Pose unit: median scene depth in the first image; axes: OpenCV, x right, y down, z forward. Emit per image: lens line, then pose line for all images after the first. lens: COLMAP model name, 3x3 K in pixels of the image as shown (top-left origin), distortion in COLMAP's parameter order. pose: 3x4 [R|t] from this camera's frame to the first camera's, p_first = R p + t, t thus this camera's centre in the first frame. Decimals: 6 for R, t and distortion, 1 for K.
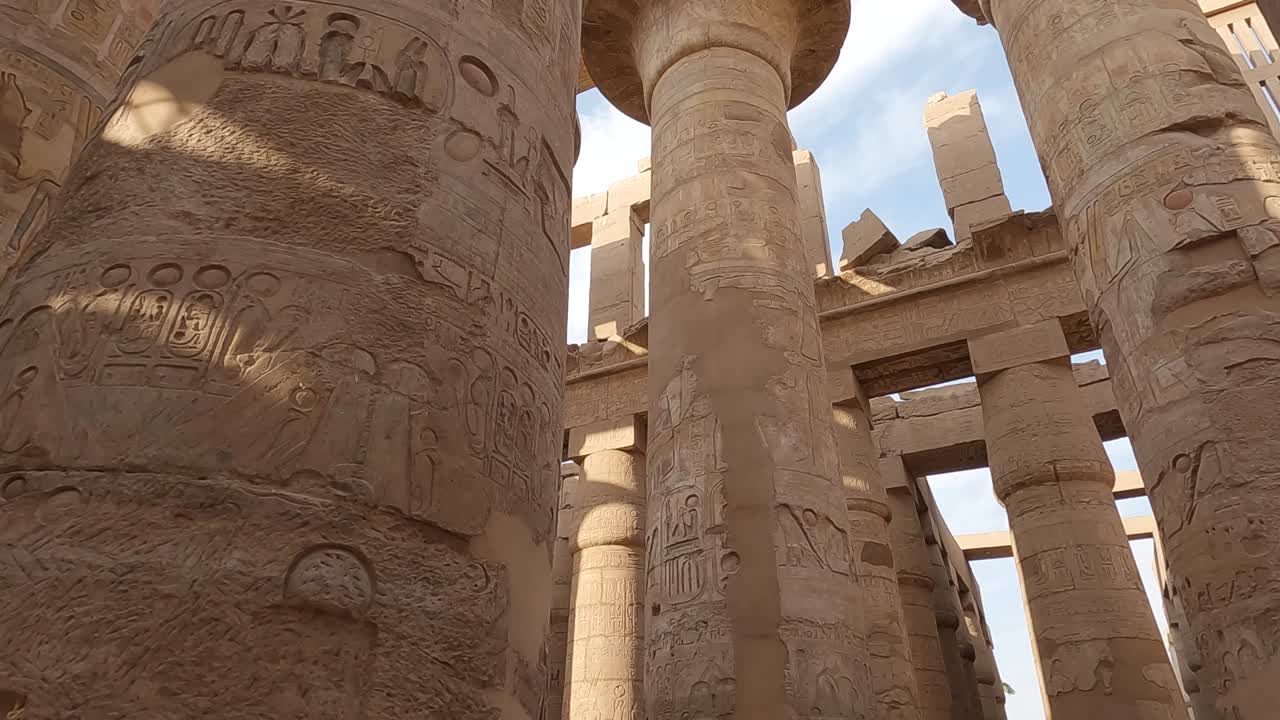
lens RADIAL K [[840.9, 0, 640.7], [0, 840.9, 360.4], [0, 0, 1]] dist [-0.000599, 0.001274]
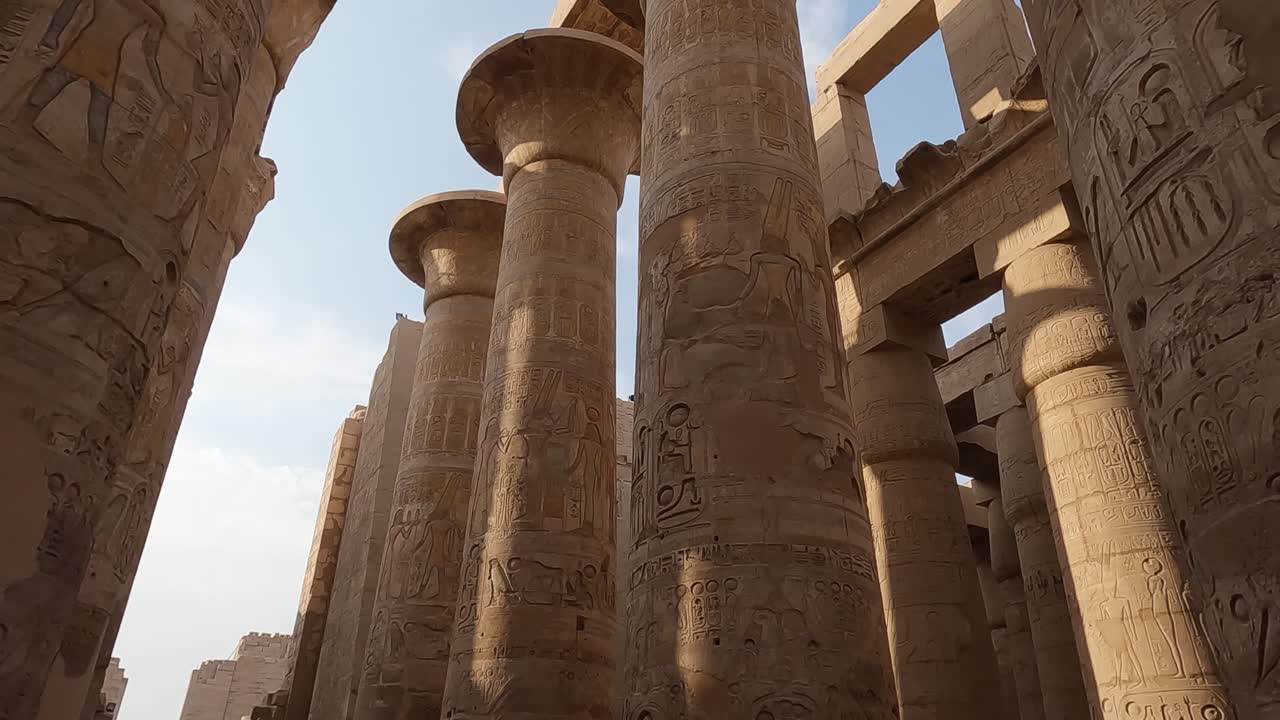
lens RADIAL K [[840.9, 0, 639.4], [0, 840.9, 358.3], [0, 0, 1]] dist [-0.000599, 0.001274]
pose [[0.832540, -0.266790, -0.485490, 0.004064], [0.283920, 0.958030, -0.039585, 0.144407], [0.475675, -0.104885, 0.873346, 0.242029]]
